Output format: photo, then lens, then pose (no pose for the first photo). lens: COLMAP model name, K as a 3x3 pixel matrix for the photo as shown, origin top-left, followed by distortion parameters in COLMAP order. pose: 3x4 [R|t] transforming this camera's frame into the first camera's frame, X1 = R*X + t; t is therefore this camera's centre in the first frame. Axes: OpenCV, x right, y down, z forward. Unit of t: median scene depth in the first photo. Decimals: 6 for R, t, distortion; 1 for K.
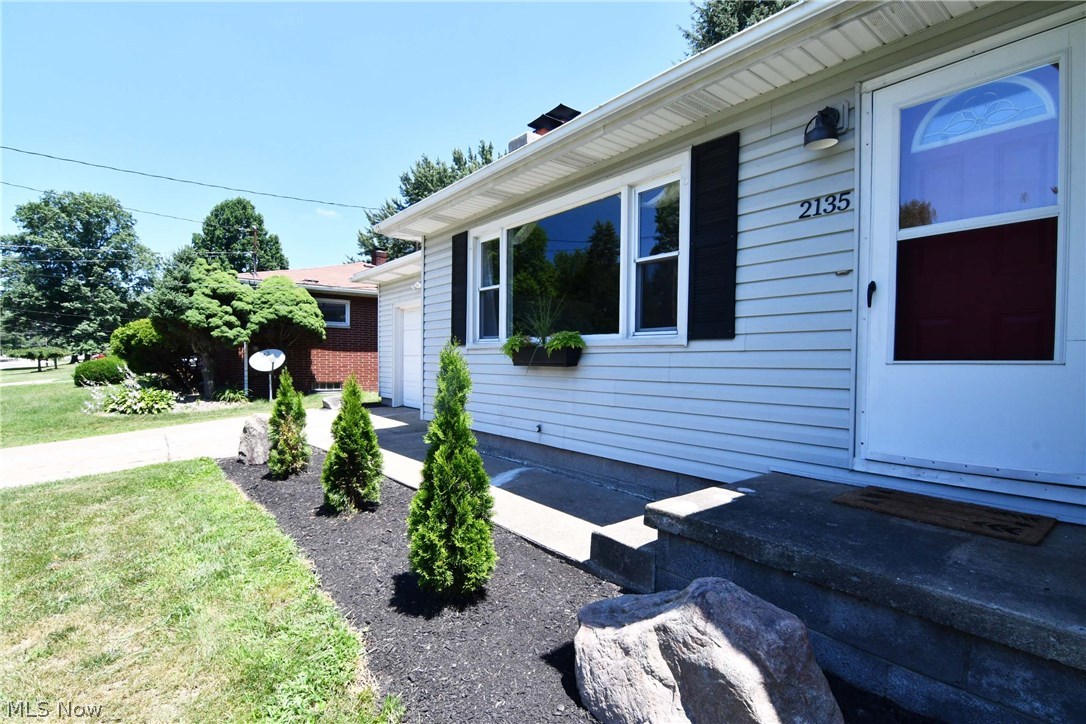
lens RADIAL K [[525.1, 0, 541.7], [0, 525.1, 373.3], [0, 0, 1]] dist [-0.006472, -0.010755]
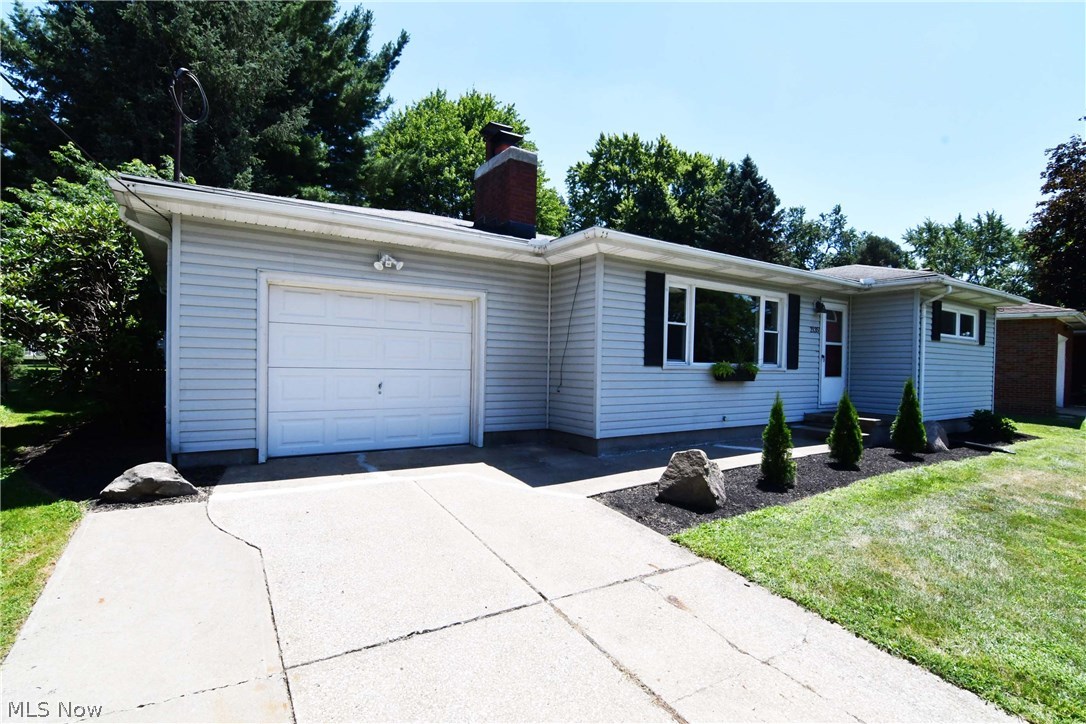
lens RADIAL K [[525.1, 0, 541.7], [0, 525.1, 373.3], [0, 0, 1]] dist [-0.006472, -0.010755]
pose [[0.083515, -0.027976, 0.996114, -1.967843], [0.006480, 0.999600, 0.027530, -0.101383], [-0.996485, 0.004156, 0.083663, 1.655863]]
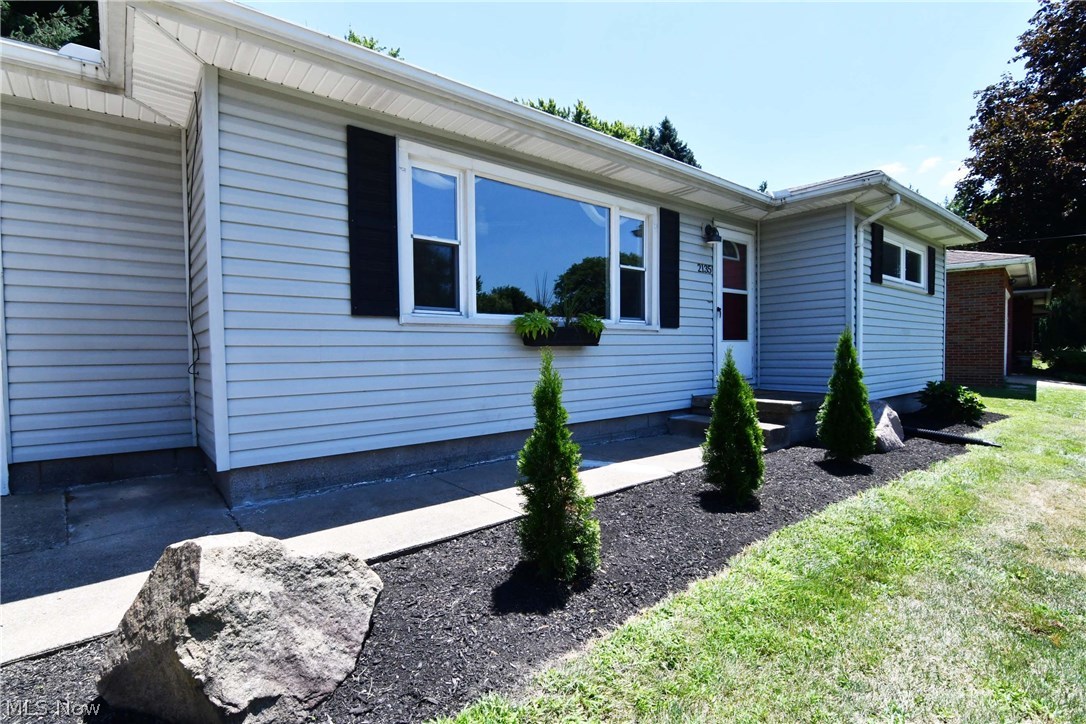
lens RADIAL K [[525.1, 0, 541.7], [0, 525.1, 373.3], [0, 0, 1]] dist [-0.006472, -0.010755]
pose [[-0.022912, -0.050544, 0.998459, -1.110803], [0.036008, 0.998031, 0.051349, -0.016474], [-0.999089, 0.037129, -0.021047, 1.179189]]
